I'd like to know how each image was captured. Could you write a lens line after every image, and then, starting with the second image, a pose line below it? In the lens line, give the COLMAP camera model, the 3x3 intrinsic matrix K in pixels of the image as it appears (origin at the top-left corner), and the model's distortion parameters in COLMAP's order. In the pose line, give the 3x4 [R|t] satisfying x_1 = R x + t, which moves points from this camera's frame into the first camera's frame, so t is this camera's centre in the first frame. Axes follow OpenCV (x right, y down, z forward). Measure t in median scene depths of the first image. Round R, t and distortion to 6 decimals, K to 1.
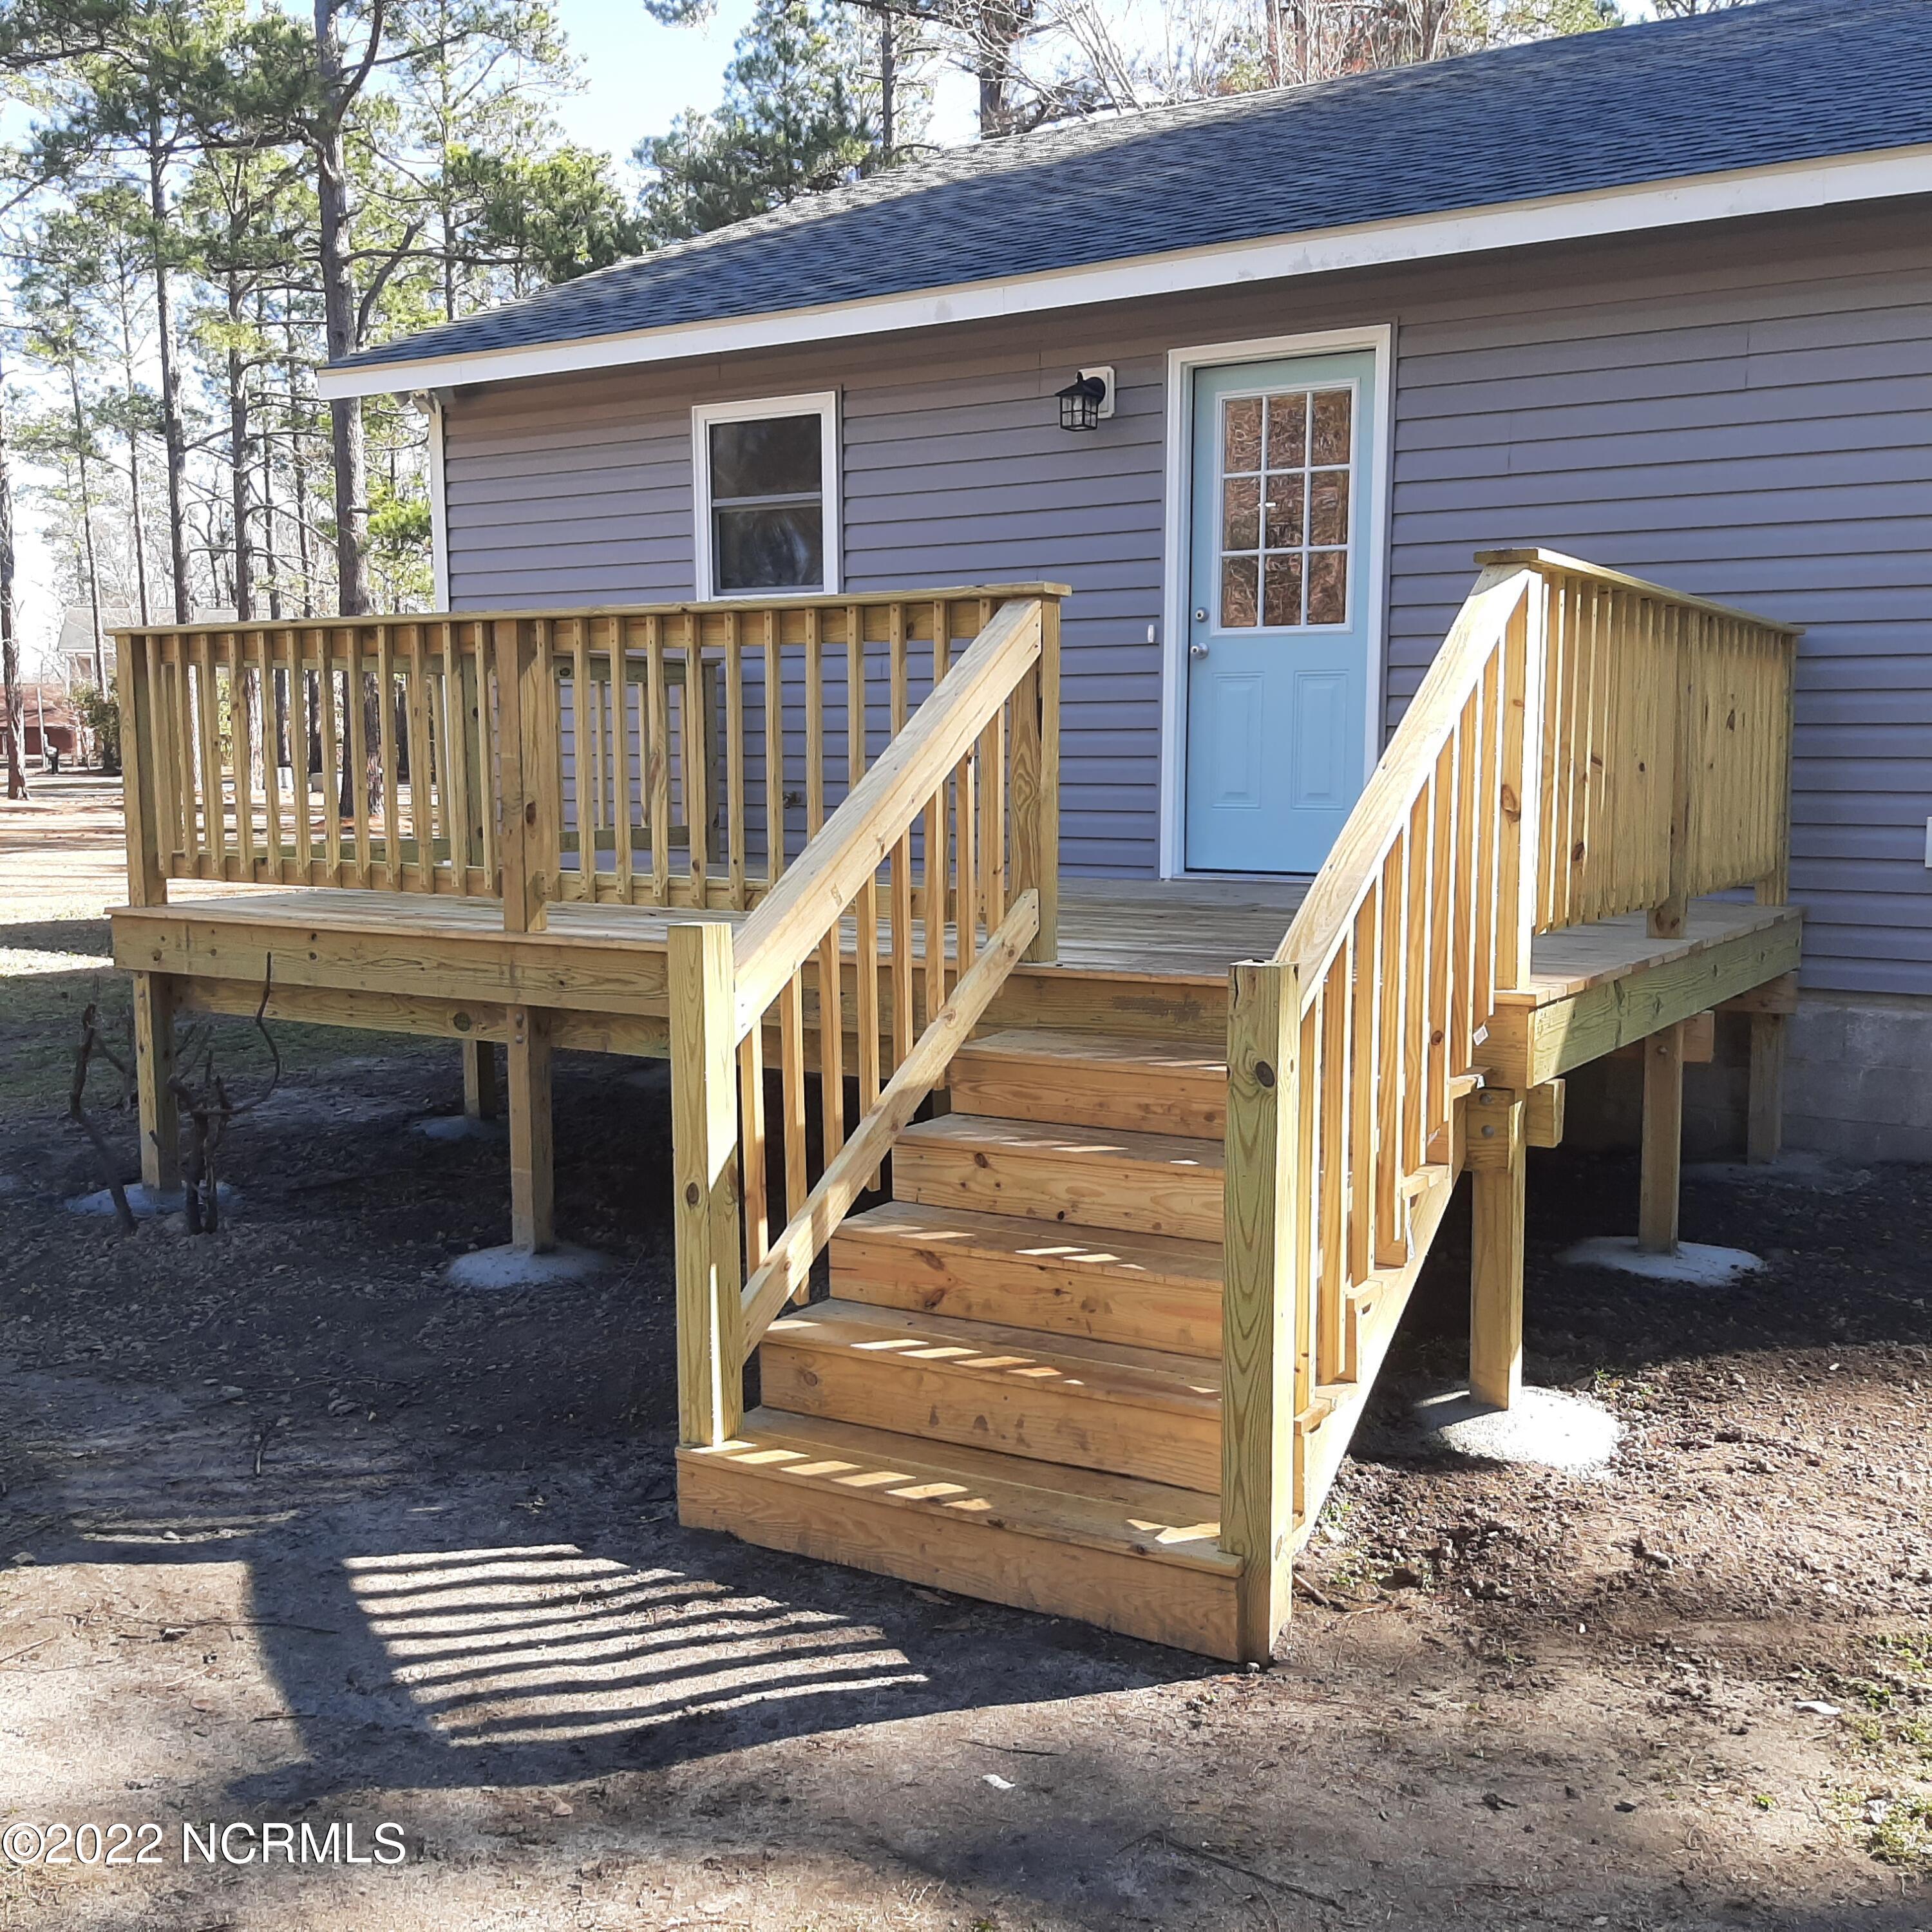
lens RADIAL K [[2036.0, 0, 966.0], [0, 2036.0, 966.0], [0, 0, 1]] dist [0.154776, -0.385637]
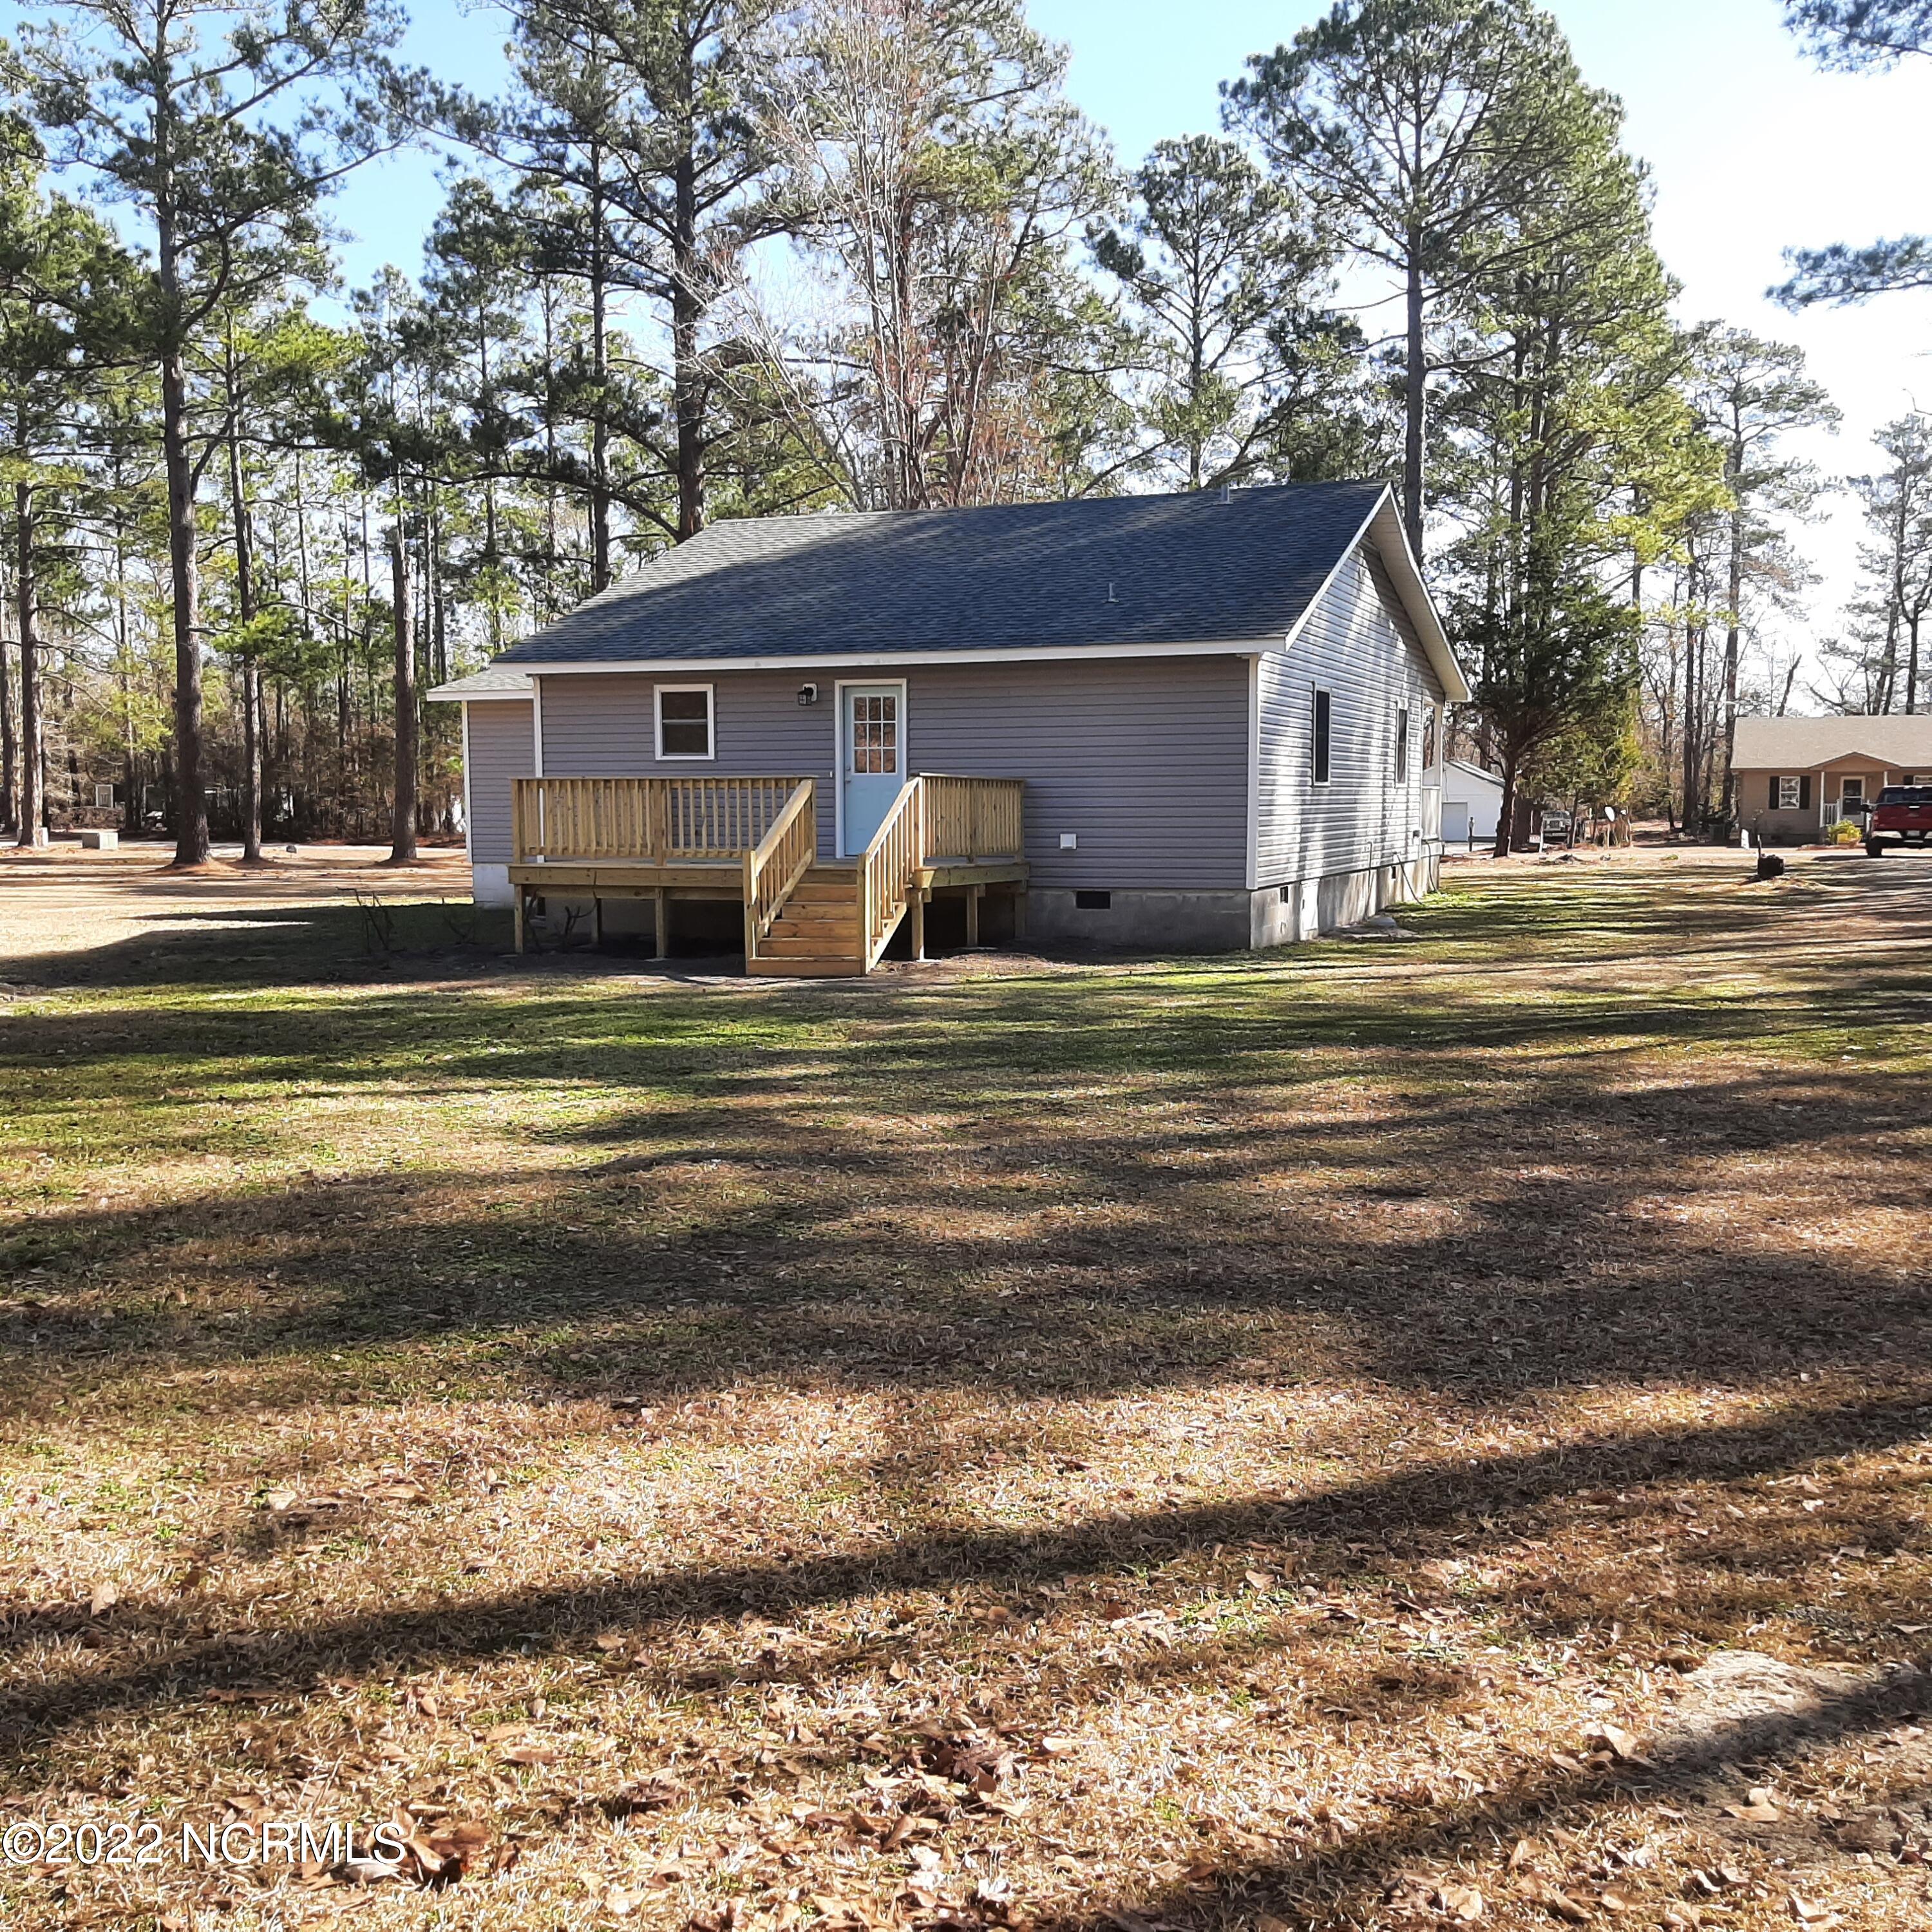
lens RADIAL K [[2036.0, 0, 966.0], [0, 2036.0, 966.0], [0, 0, 1]] dist [0.154776, -0.385637]
pose [[0.984907, -0.016226, 0.172322, -0.242258], [0.021073, 0.999431, -0.026340, 0.204776], [-0.171796, 0.029574, 0.984688, -2.025058]]
